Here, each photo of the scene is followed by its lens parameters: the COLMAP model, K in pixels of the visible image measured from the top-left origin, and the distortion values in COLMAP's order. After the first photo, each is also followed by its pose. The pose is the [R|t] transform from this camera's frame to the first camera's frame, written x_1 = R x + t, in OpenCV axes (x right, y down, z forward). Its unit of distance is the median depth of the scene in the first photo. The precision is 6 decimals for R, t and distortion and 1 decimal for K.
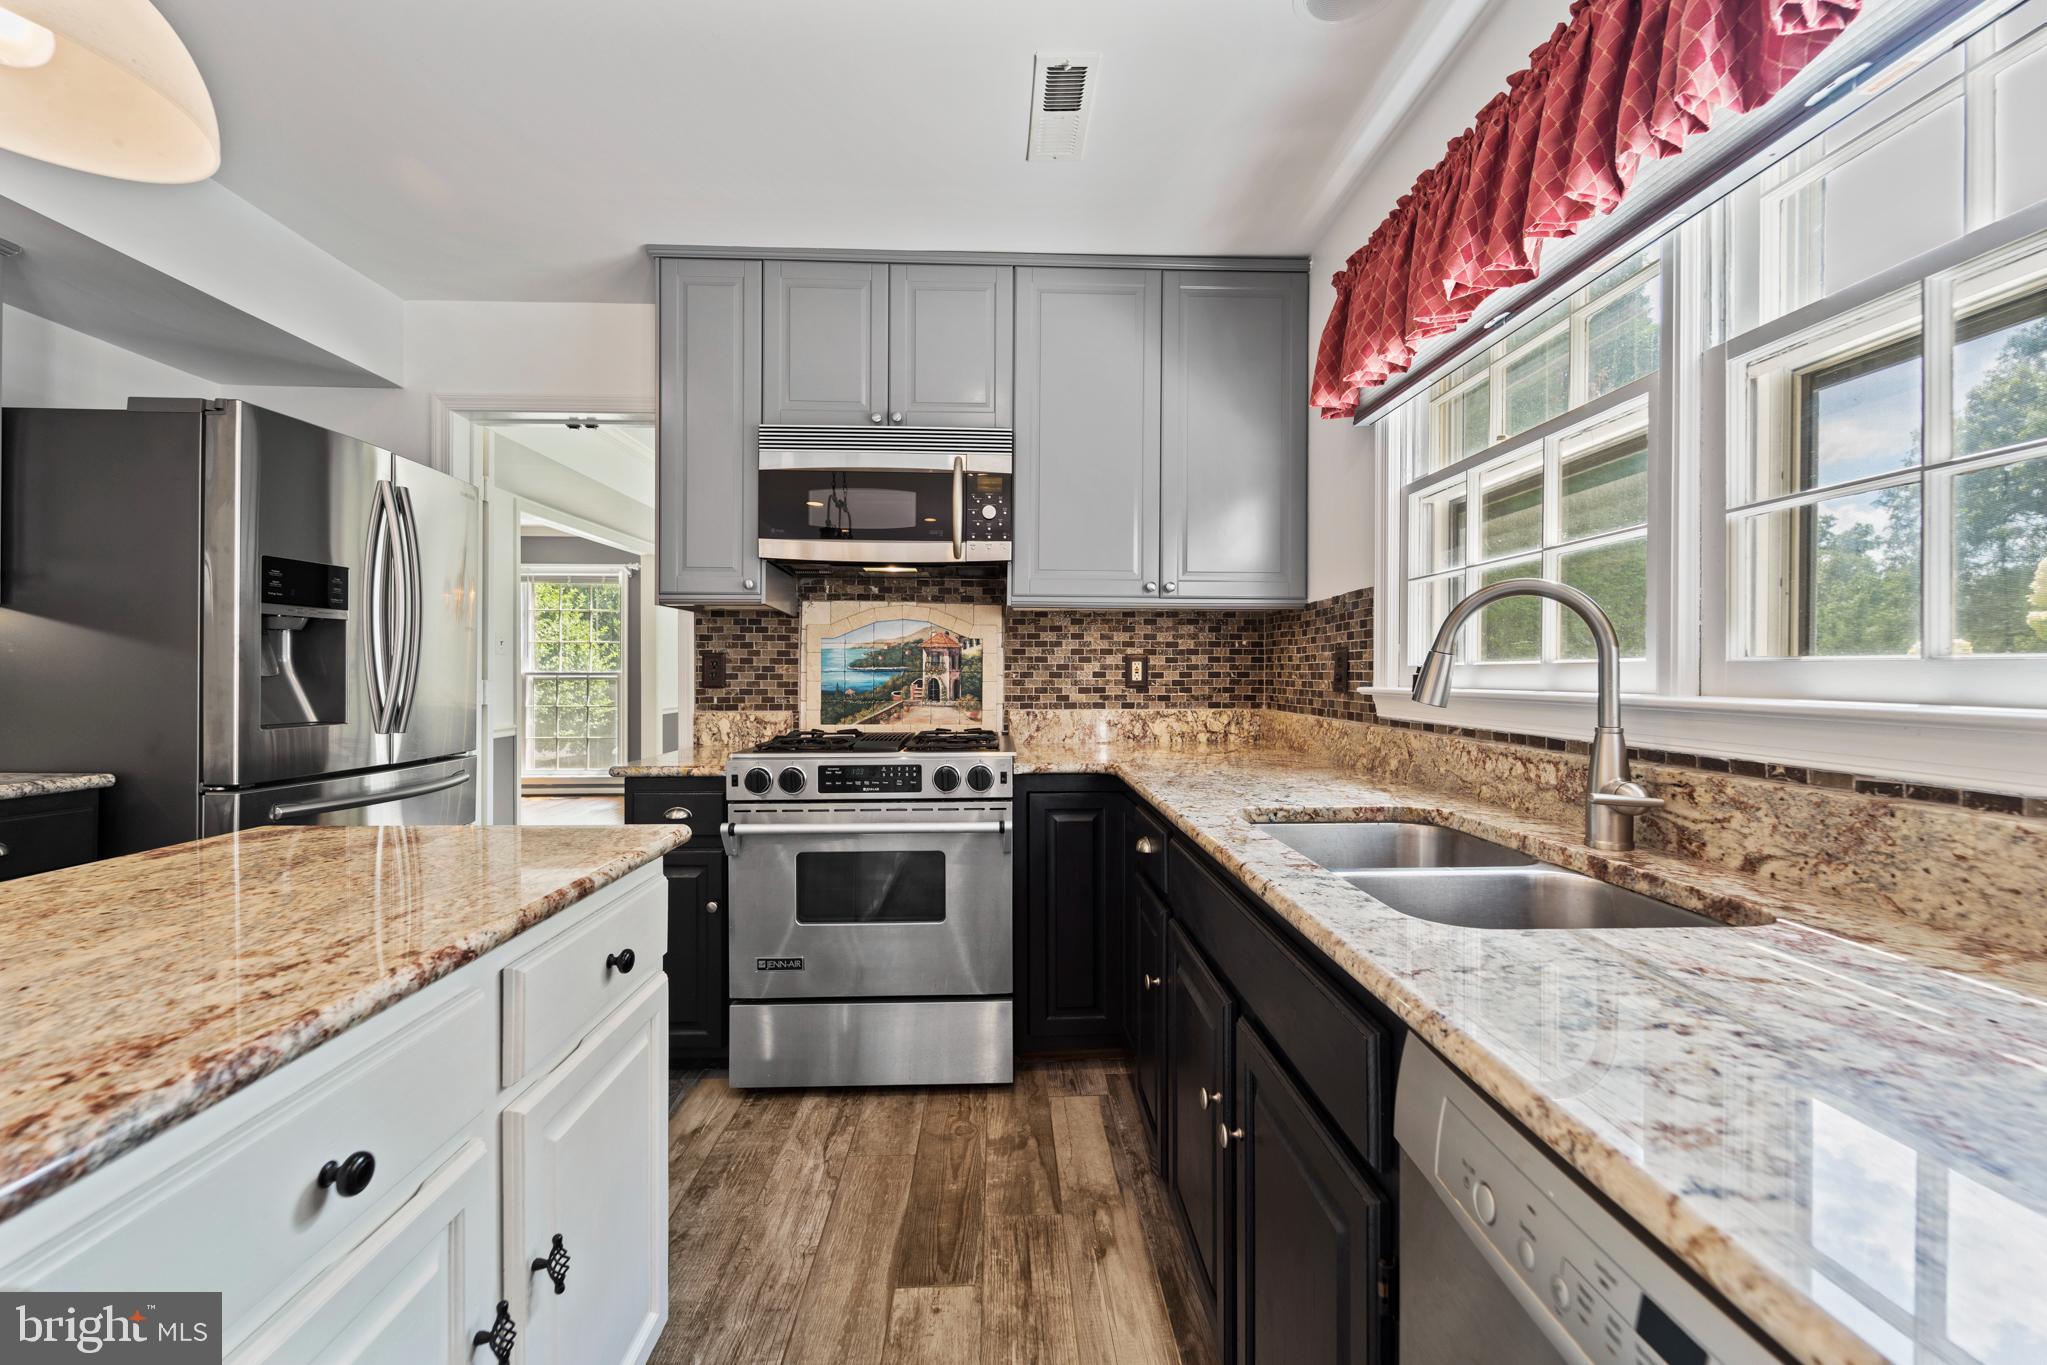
lens RADIAL K [[837.1, 0, 1023.0], [0, 837.1, 663.6], [0, 0, 1]] dist [0.017572, 0.000195]
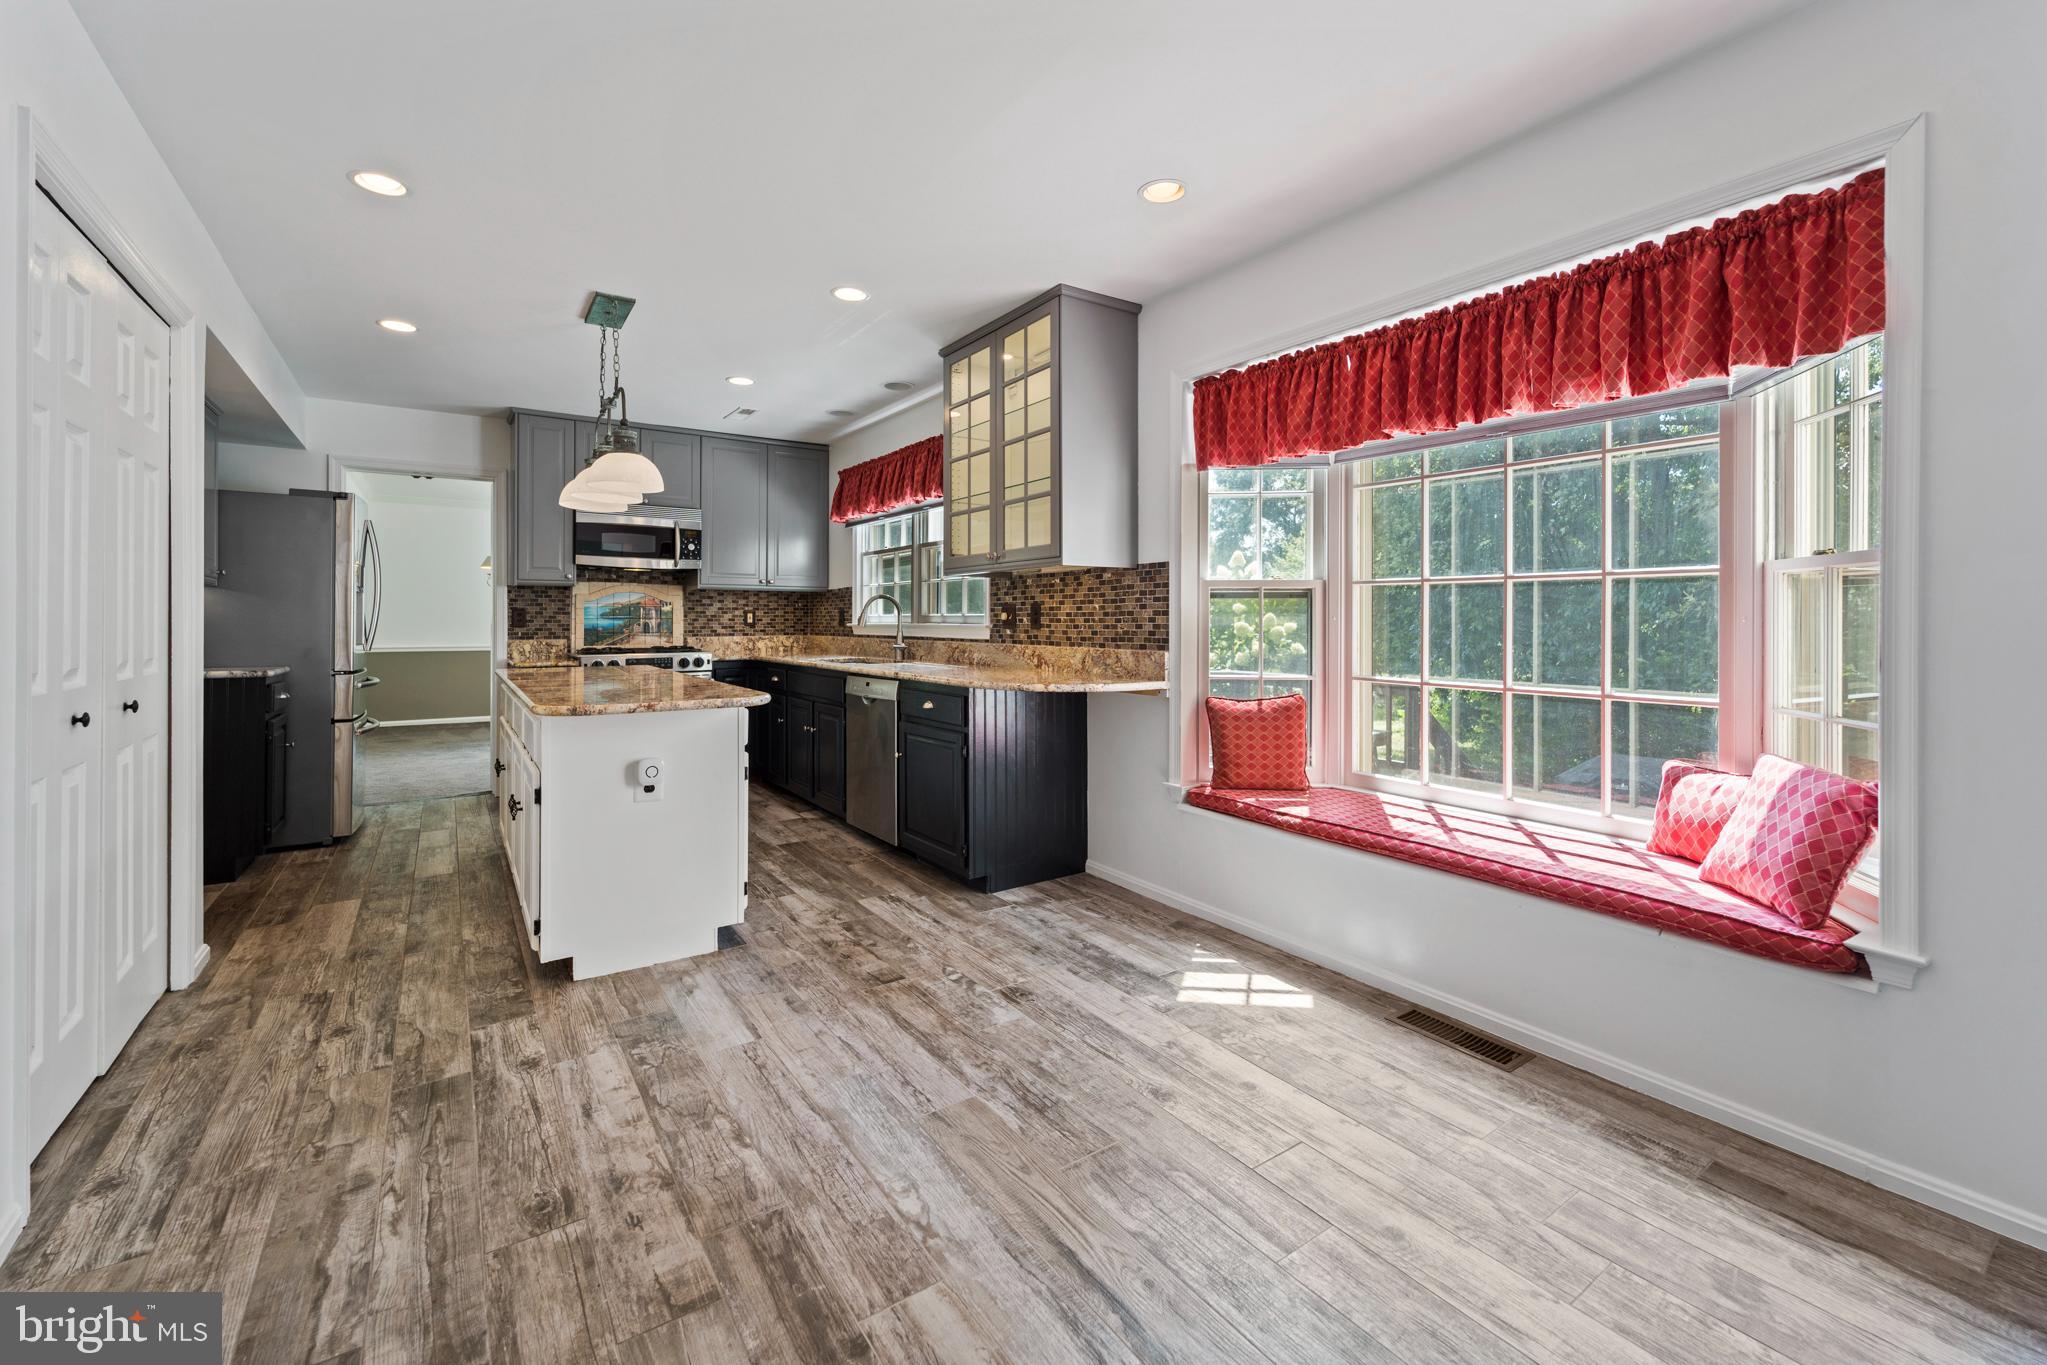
lens RADIAL K [[837.1, 0, 1013.7], [0, 837.1, 610.3], [0, 0, 1]] dist [0.017572, 0.000195]
pose [[0.843368, 0.004278, 0.537319, -0.450452], [-0.003548, 0.999991, -0.002393, -0.008438], [-0.537324, 0.000111, 0.843376, -1.178287]]
